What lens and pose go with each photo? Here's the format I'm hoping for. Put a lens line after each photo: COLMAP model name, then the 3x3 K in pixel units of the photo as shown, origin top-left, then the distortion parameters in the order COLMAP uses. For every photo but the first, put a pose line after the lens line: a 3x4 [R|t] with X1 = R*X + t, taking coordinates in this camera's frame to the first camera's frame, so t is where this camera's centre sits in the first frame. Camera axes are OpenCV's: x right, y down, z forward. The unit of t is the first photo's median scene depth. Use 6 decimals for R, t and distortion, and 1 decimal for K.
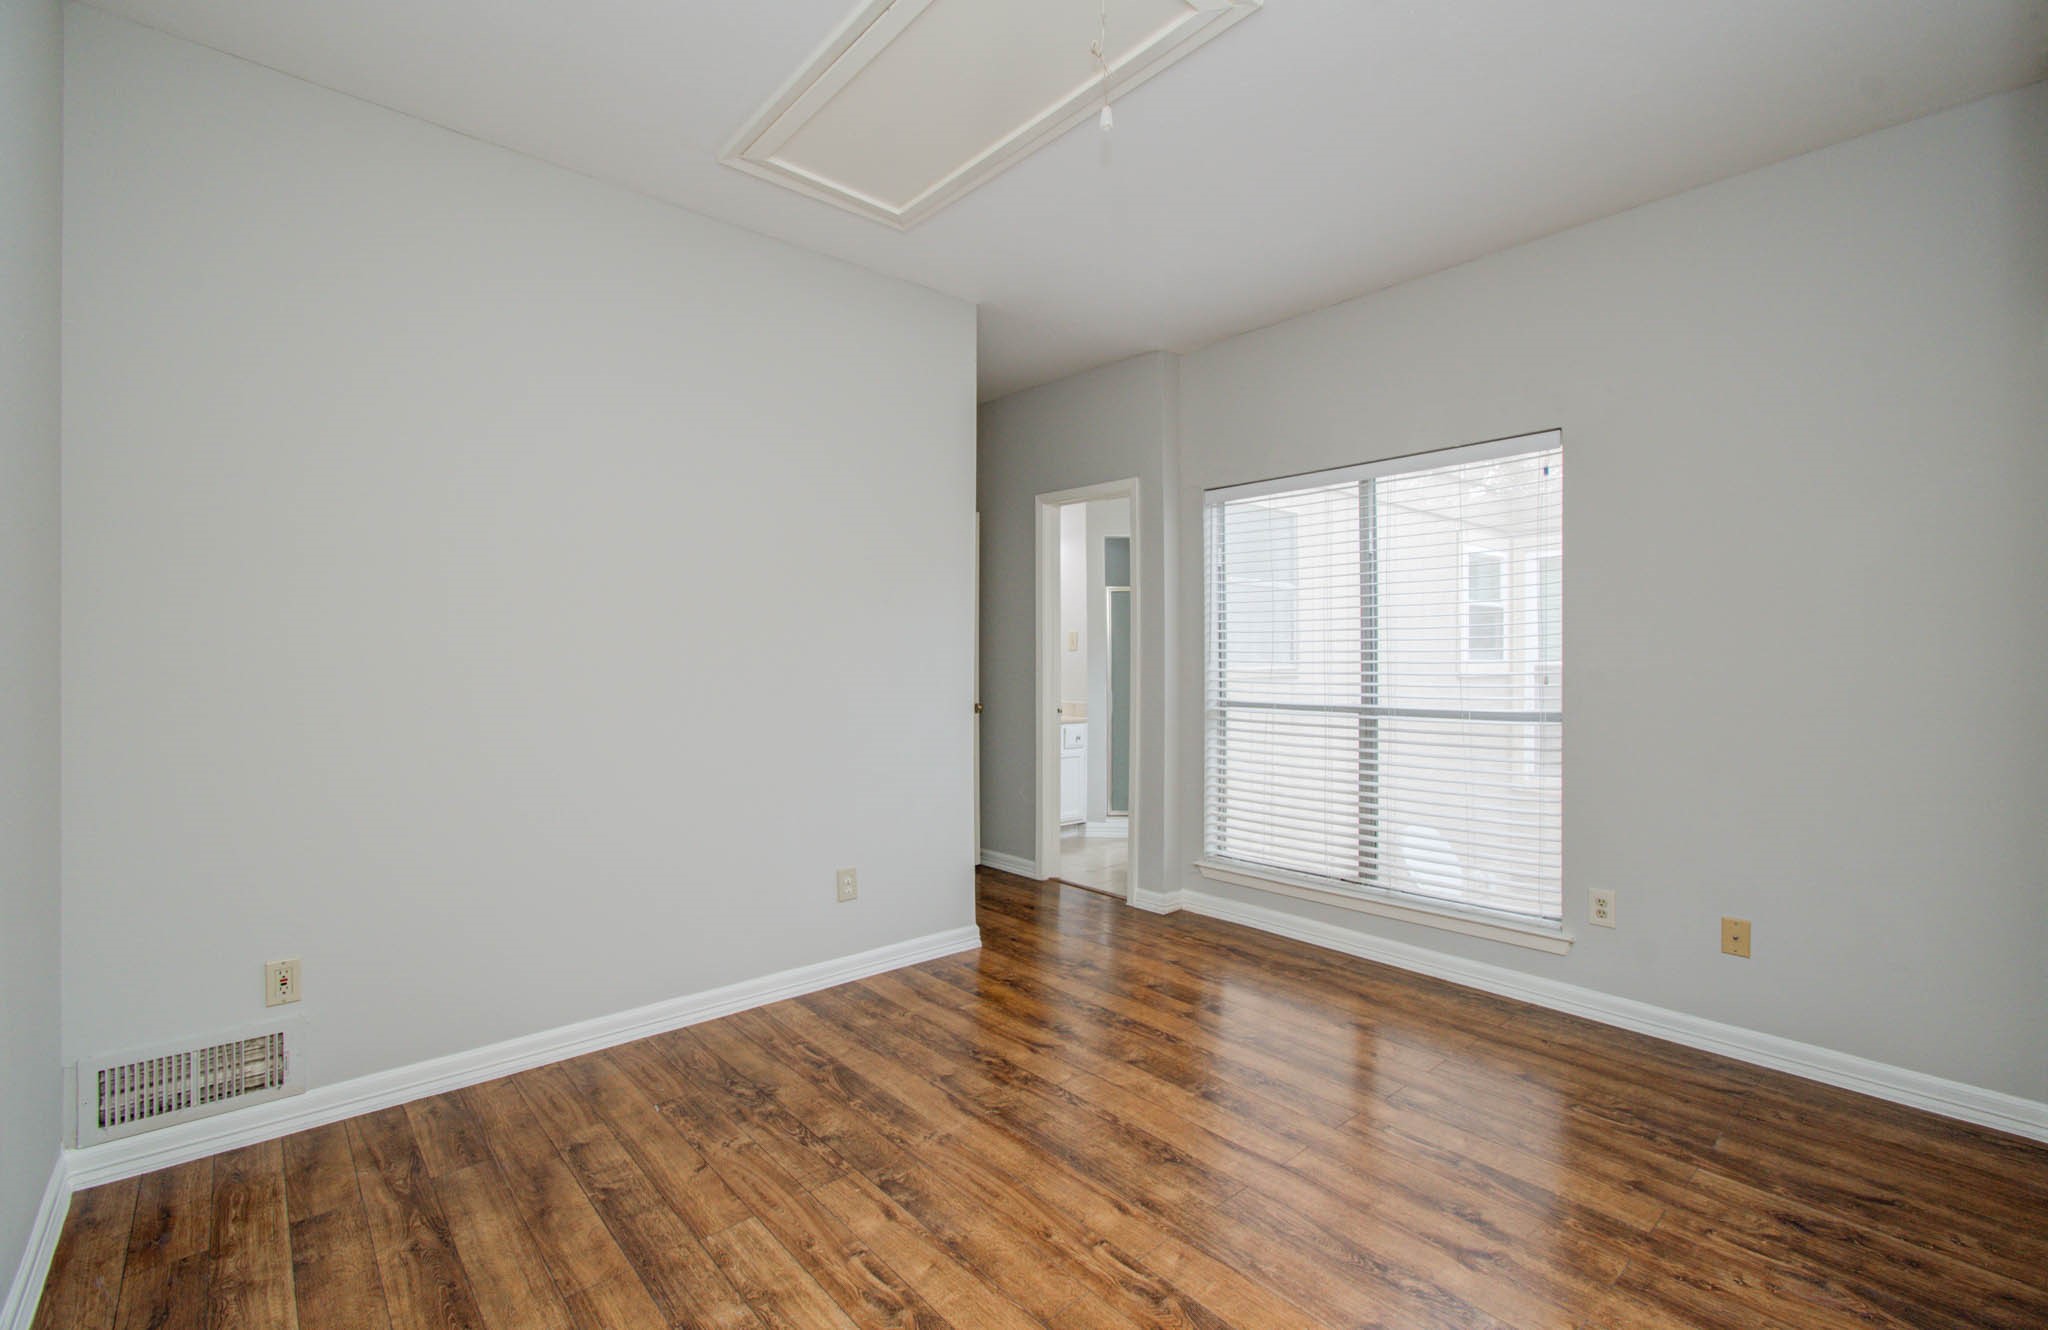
lens RADIAL K [[891.2, 0, 1043.4], [0, 891.2, 660.9], [0, 0, 1]] dist [-0.005151, -0.000919]
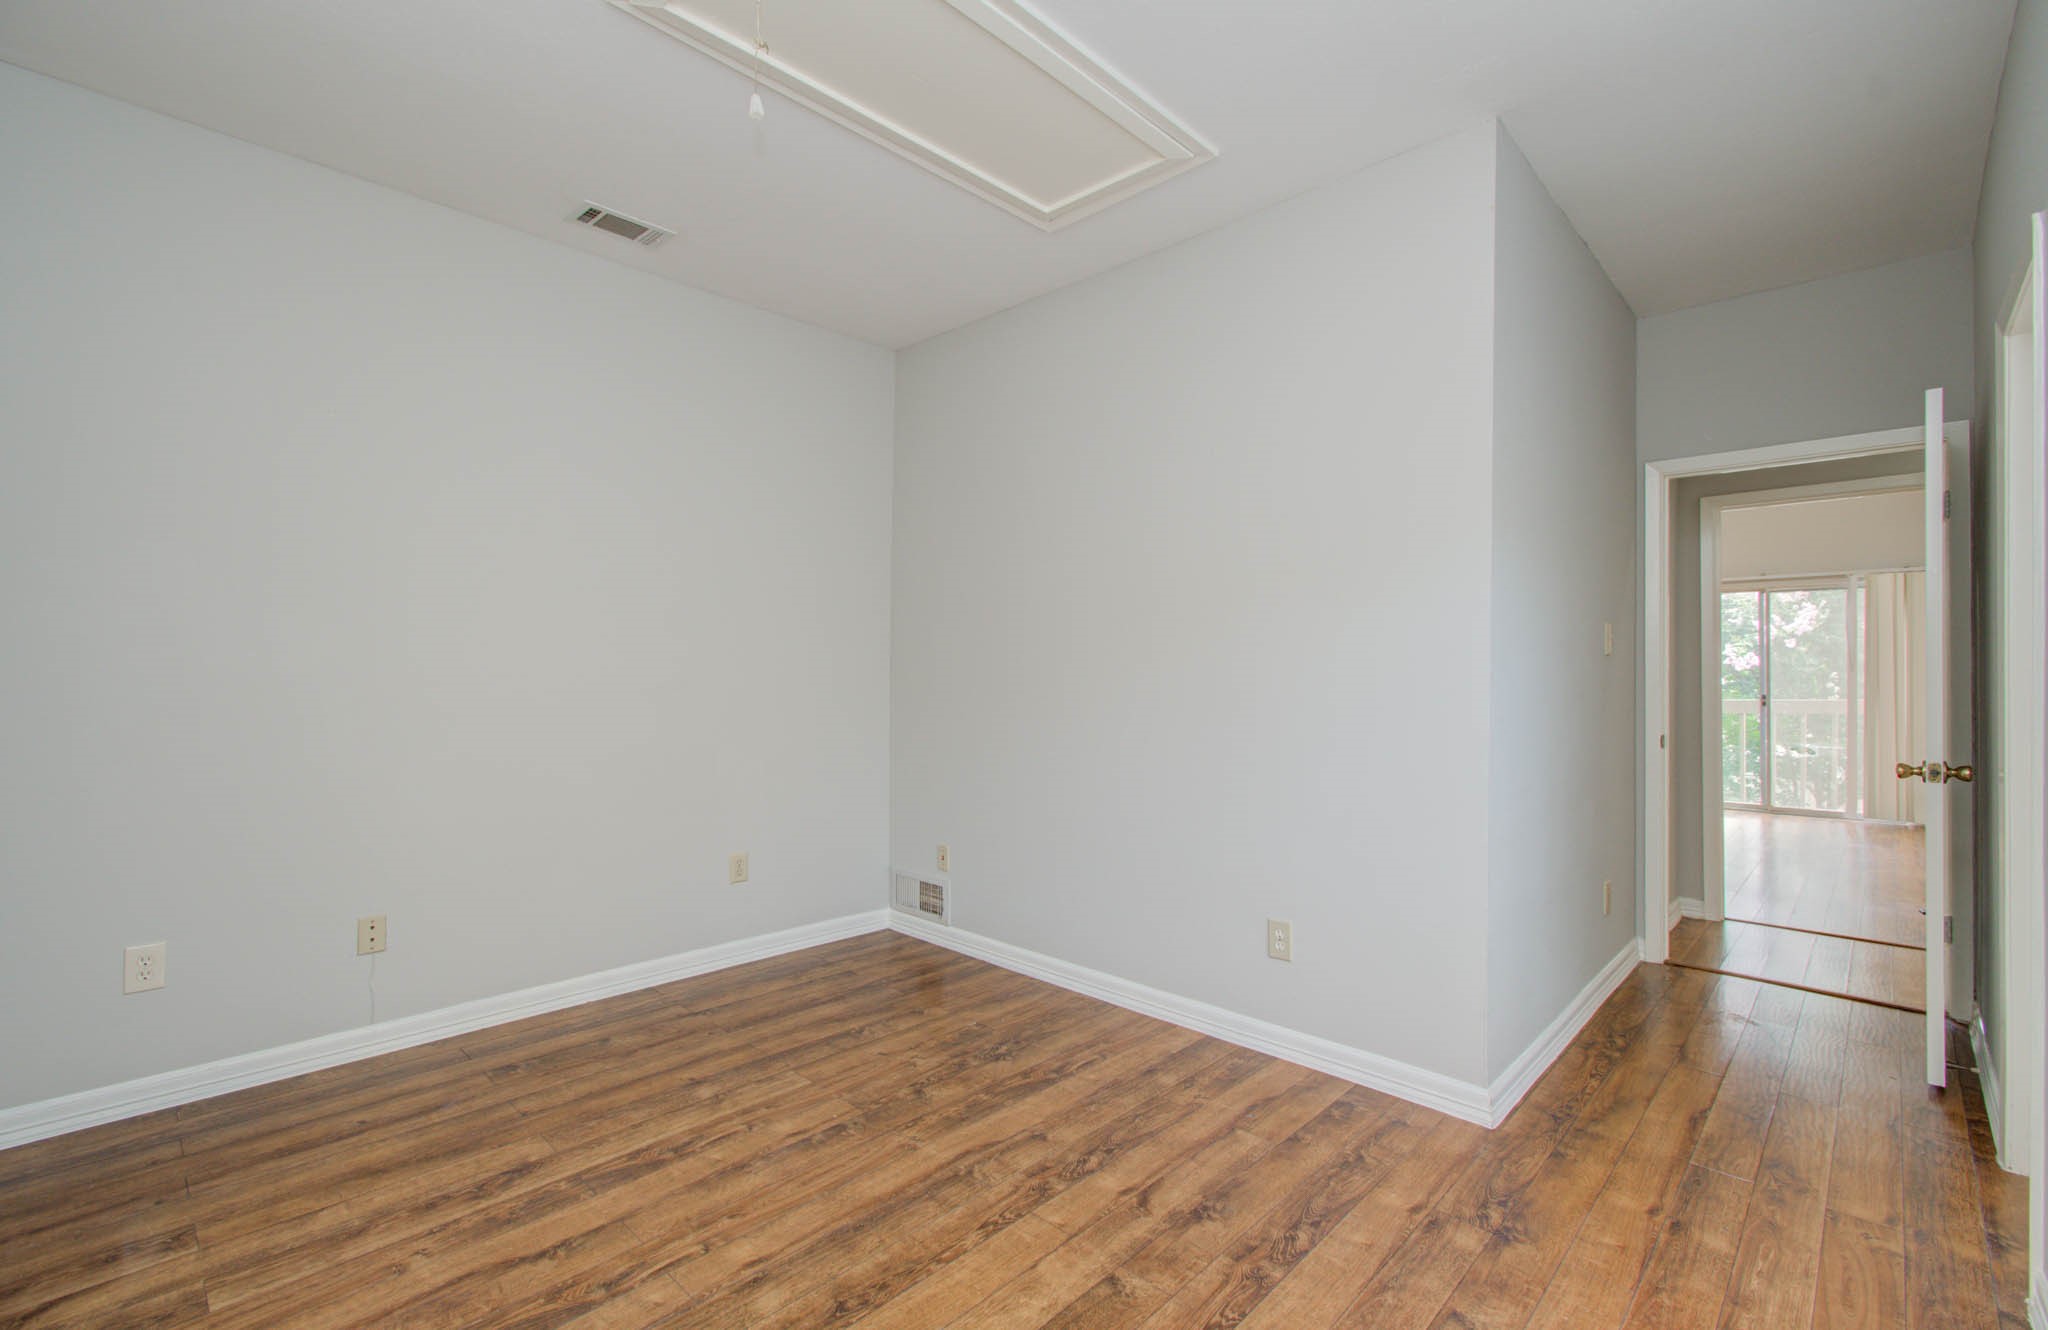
lens RADIAL K [[891.2, 0, 1032.9], [0, 891.2, 665.6], [0, 0, 1]] dist [-0.005151, -0.000919]
pose [[0.069143, -0.005725, -0.997590, 0.913546], [-0.008113, 0.999947, -0.006300, 0.000246], [0.997574, 0.008529, 0.069093, 1.080300]]
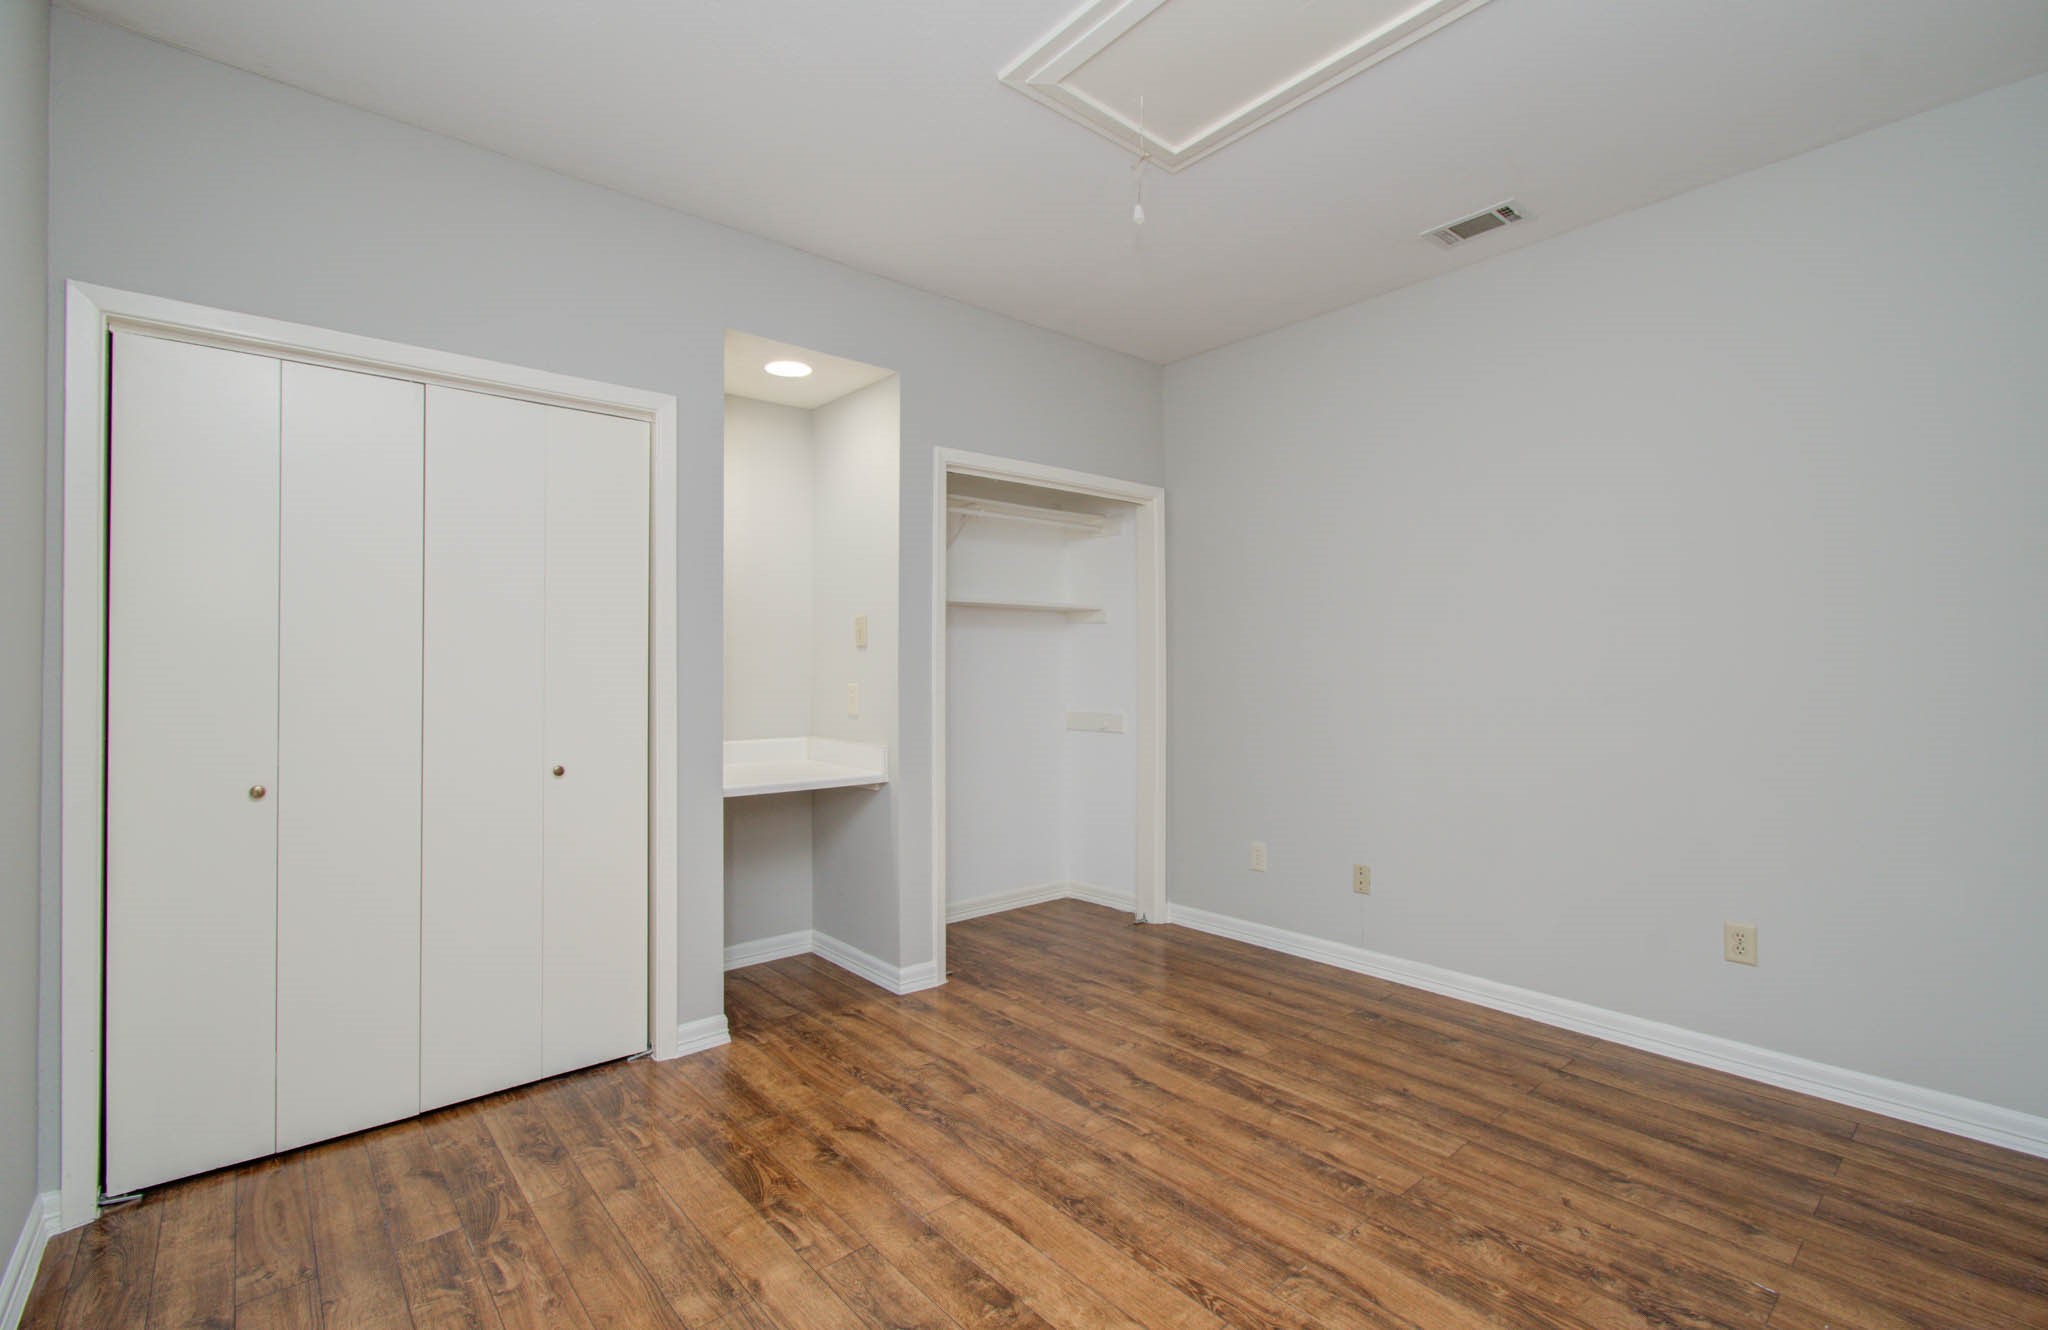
lens RADIAL K [[891.2, 0, 1019.3], [0, 891.2, 668.3], [0, 0, 1]] dist [-0.005151, -0.000919]
pose [[-0.999391, 0.002461, 0.034812, 0.165408], [0.002387, 0.999995, -0.002168, -0.007285], [-0.034818, -0.002084, -0.999392, 1.902668]]
